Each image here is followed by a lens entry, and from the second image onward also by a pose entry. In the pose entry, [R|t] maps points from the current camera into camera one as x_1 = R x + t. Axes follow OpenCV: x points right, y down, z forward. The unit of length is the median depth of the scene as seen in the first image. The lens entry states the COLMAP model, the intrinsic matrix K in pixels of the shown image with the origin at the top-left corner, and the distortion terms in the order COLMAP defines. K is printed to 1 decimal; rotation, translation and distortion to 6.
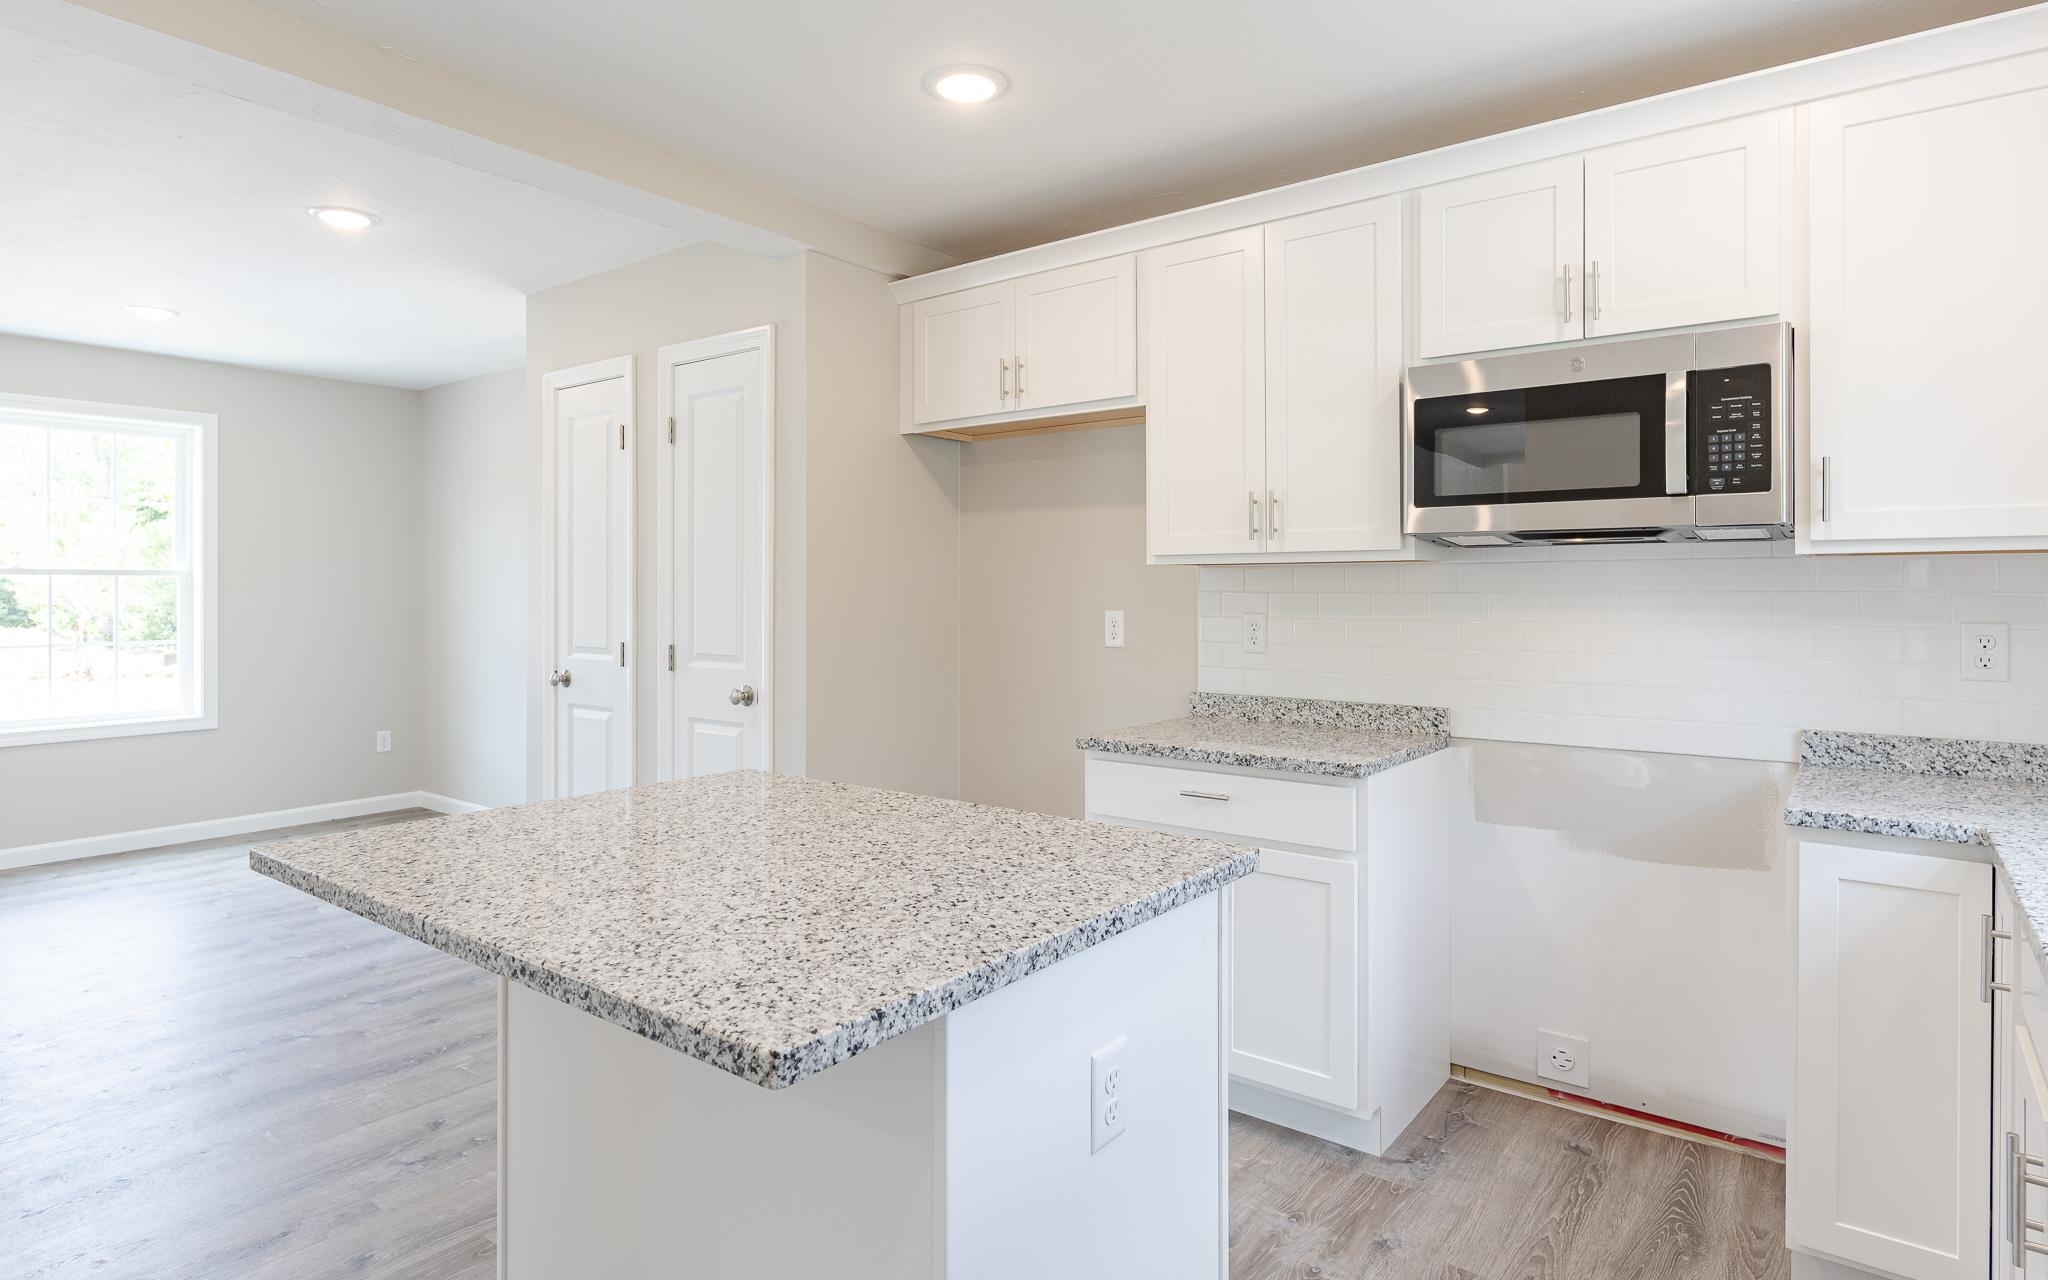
lens RADIAL K [[1116.6, 0, 1018.4], [0, 1116.6, 586.9], [0, 0, 1]] dist [-0.000426, -0.000479]
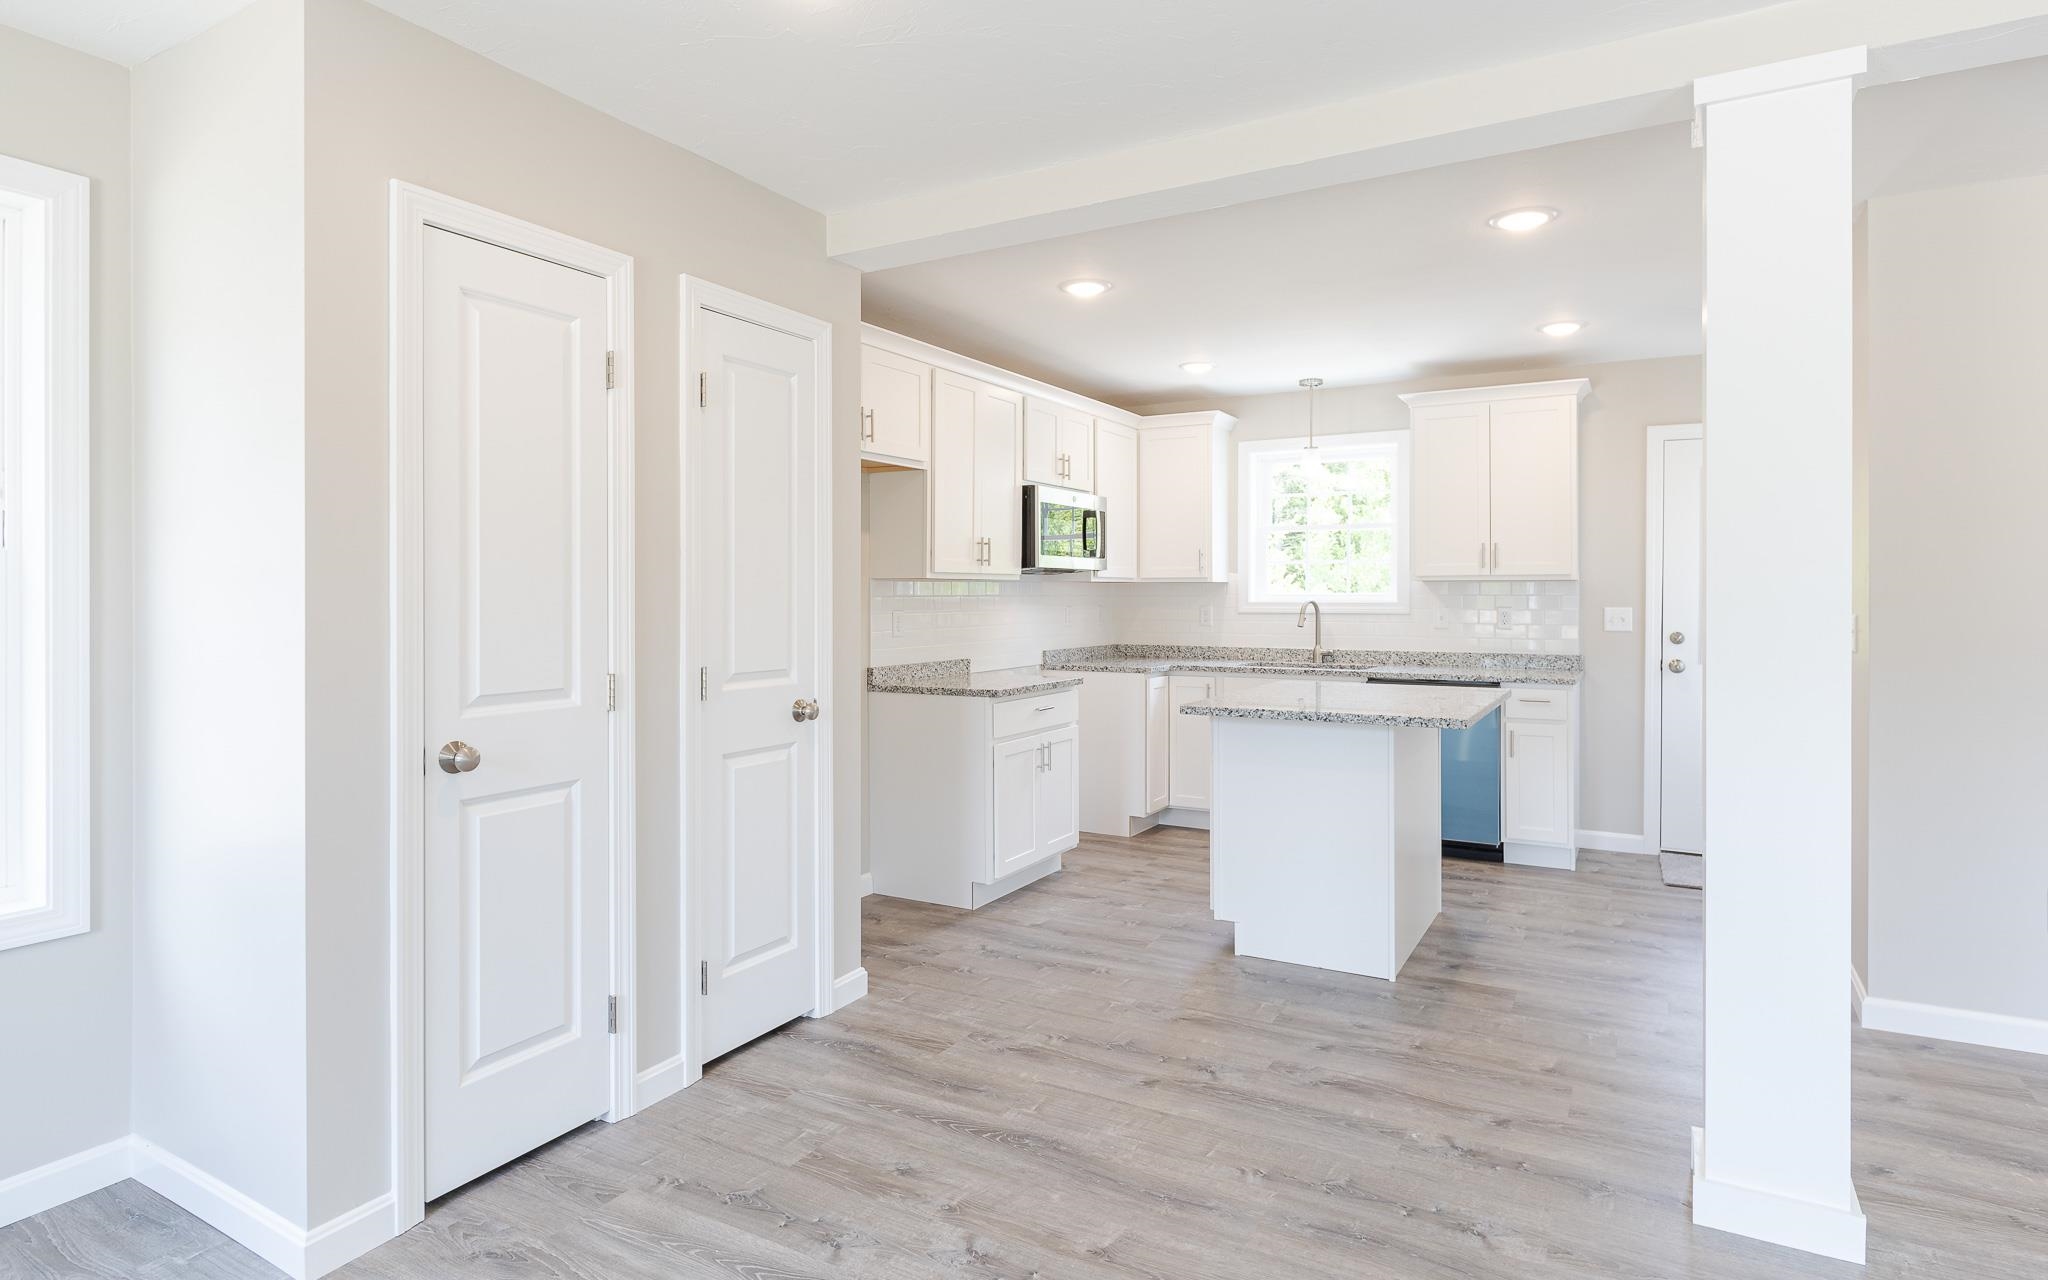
lens RADIAL K [[1082.1, 0, 1018.8], [0, 1082.1, 599.4], [0, 0, 1]] dist [0.002224, 0.000041]
pose [[-0.134674, -0.003371, 0.990884, -1.675339], [0.000984, 0.999993, 0.003536, 0.003419], [-0.990890, 0.001451, -0.134670, 1.366084]]
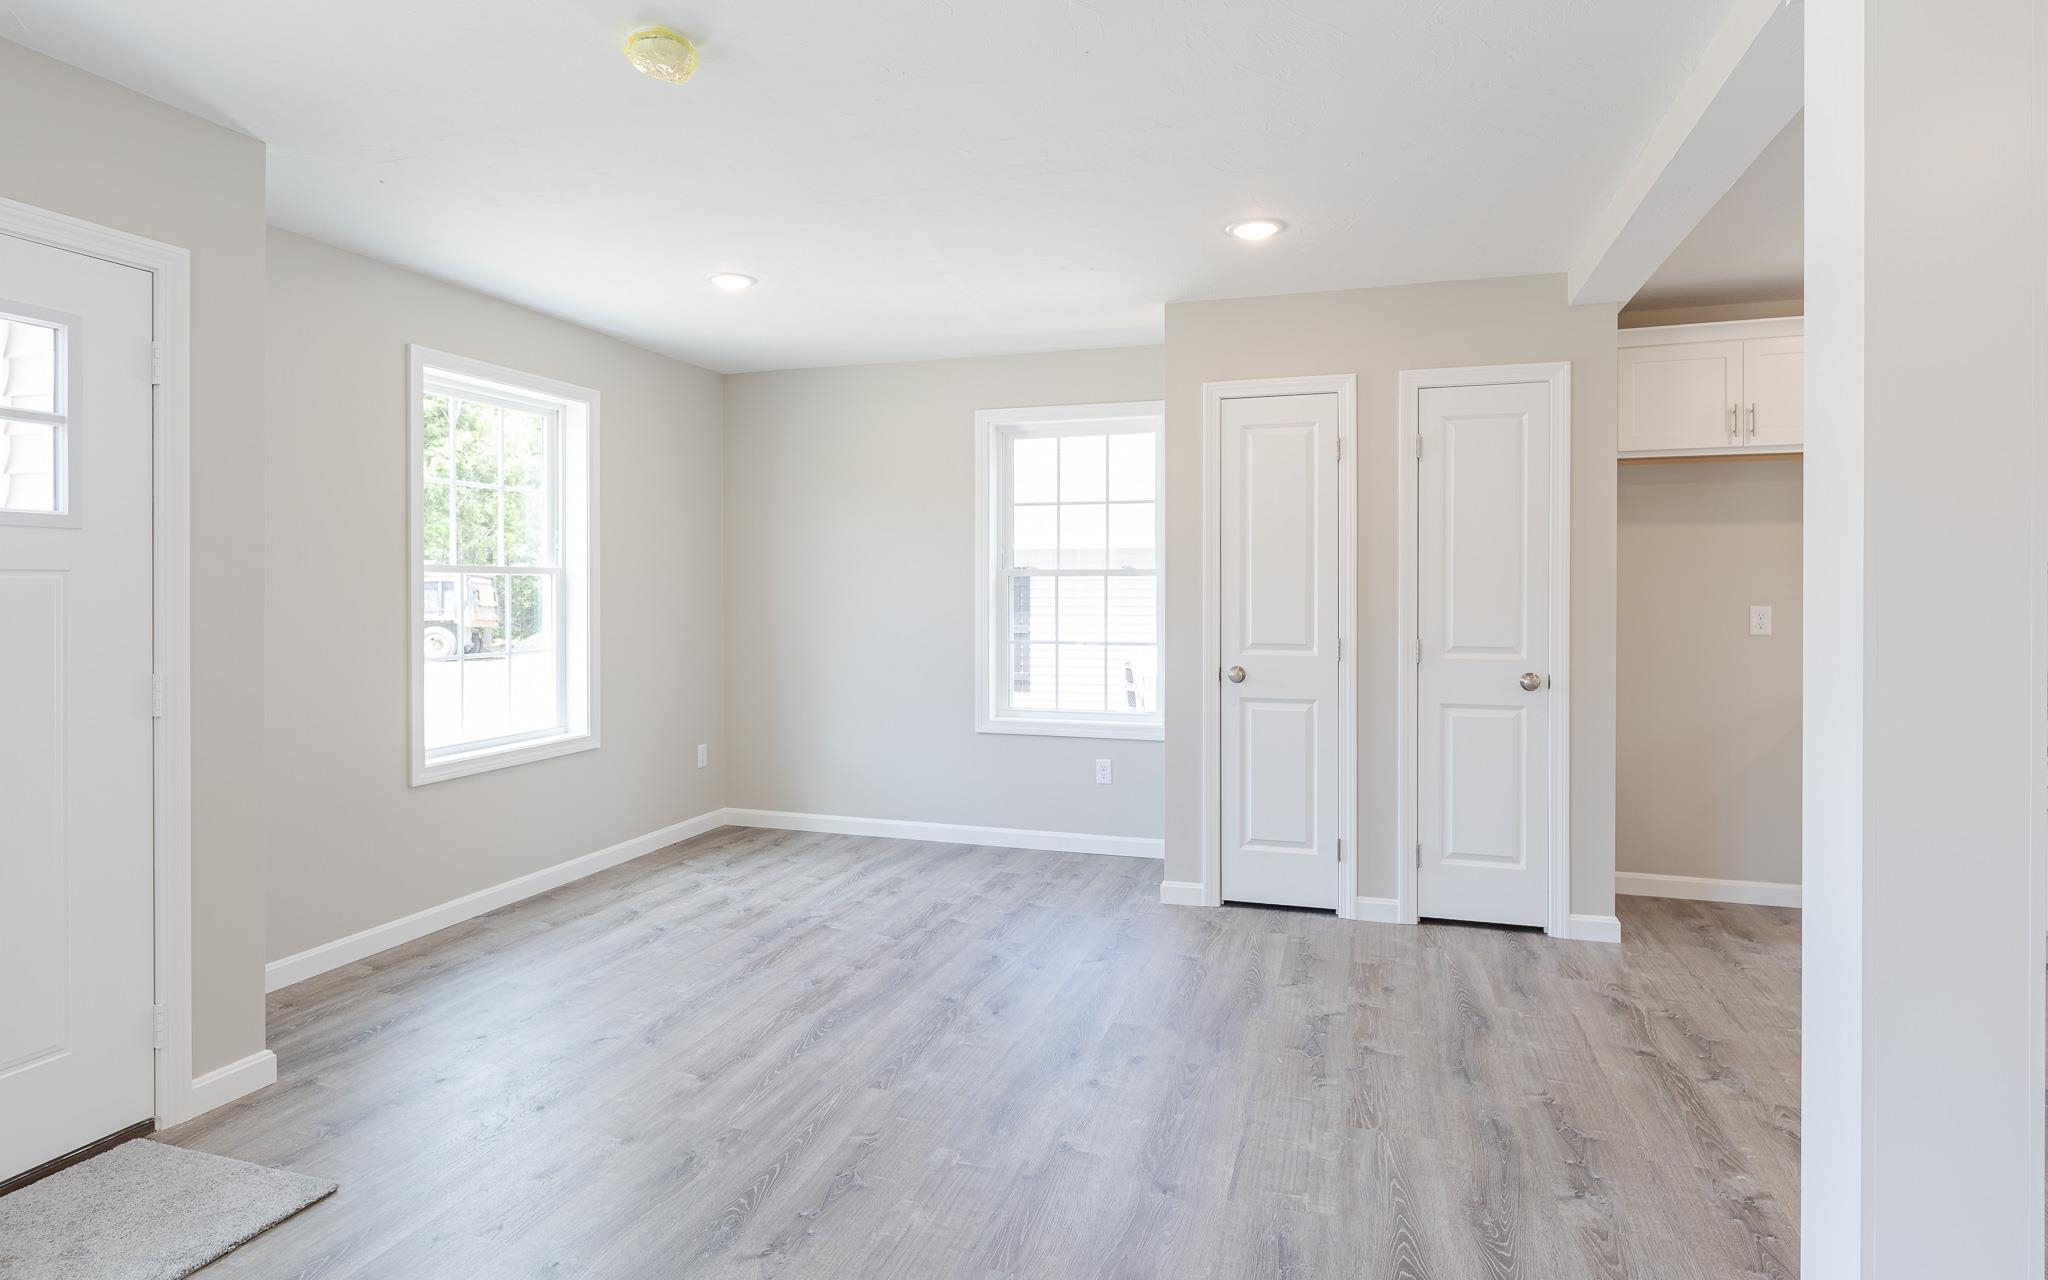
lens RADIAL K [[1095.5, 0, 1025.1], [0, 1095.5, 596.4], [0, 0, 1]] dist [-0.001858, -0.000885]
pose [[0.939797, -0.002802, 0.341721, -1.625708], [-0.000438, 0.999956, 0.009406, -0.002115], [-0.341732, -0.008989, 0.939754, 0.169369]]
